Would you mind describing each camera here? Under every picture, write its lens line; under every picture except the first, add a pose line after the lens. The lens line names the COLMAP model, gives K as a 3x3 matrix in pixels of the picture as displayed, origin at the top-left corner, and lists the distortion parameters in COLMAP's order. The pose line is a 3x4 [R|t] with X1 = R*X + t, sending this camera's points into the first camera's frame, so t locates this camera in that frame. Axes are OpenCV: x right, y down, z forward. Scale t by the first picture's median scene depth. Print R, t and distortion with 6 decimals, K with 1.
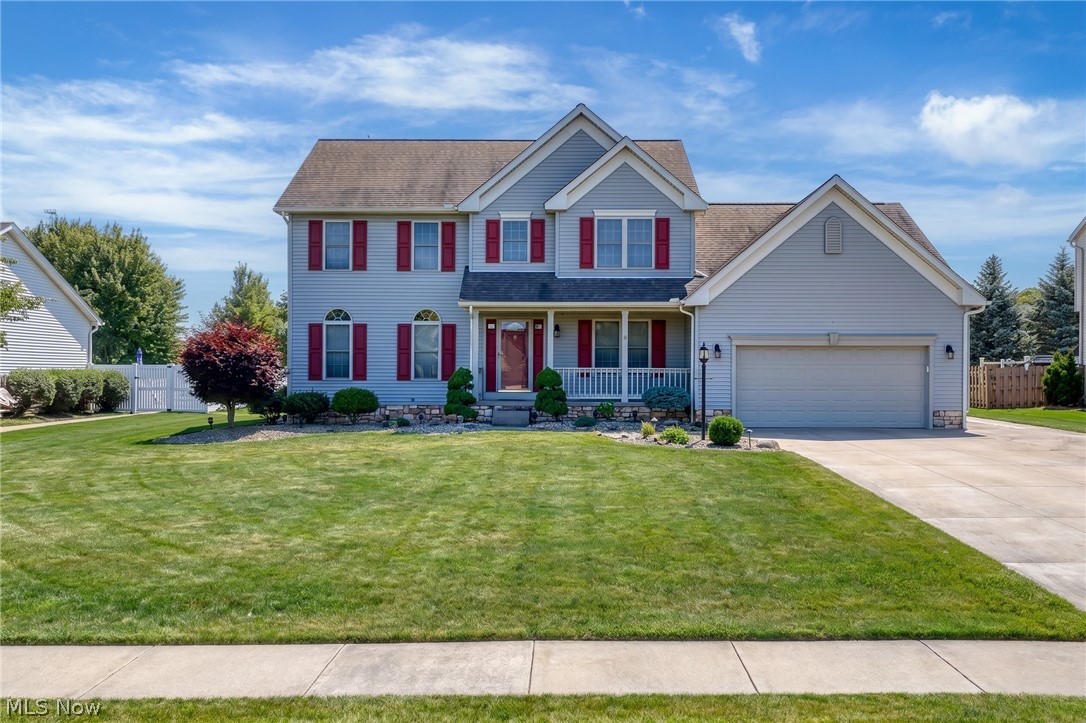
lens RADIAL K [[924.9, 0, 543.0], [0, 924.9, 361.5], [0, 0, 1]] dist [-0.008136, 0.001014]
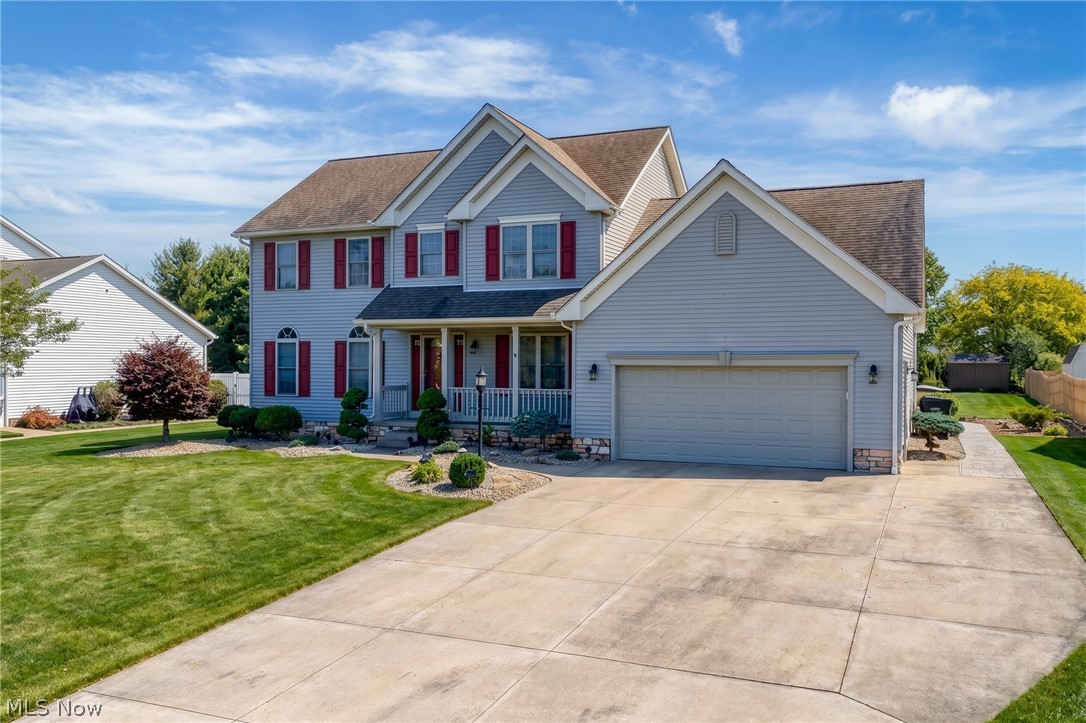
lens RADIAL K [[924.9, 0, 543.0], [0, 924.9, 361.5], [0, 0, 1]] dist [-0.008136, 0.001014]
pose [[0.922675, 0.000142, -0.385580, 0.448391], [0.001566, 0.999990, 0.004116, -0.022692], [0.385576, -0.004402, 0.922665, 0.159147]]
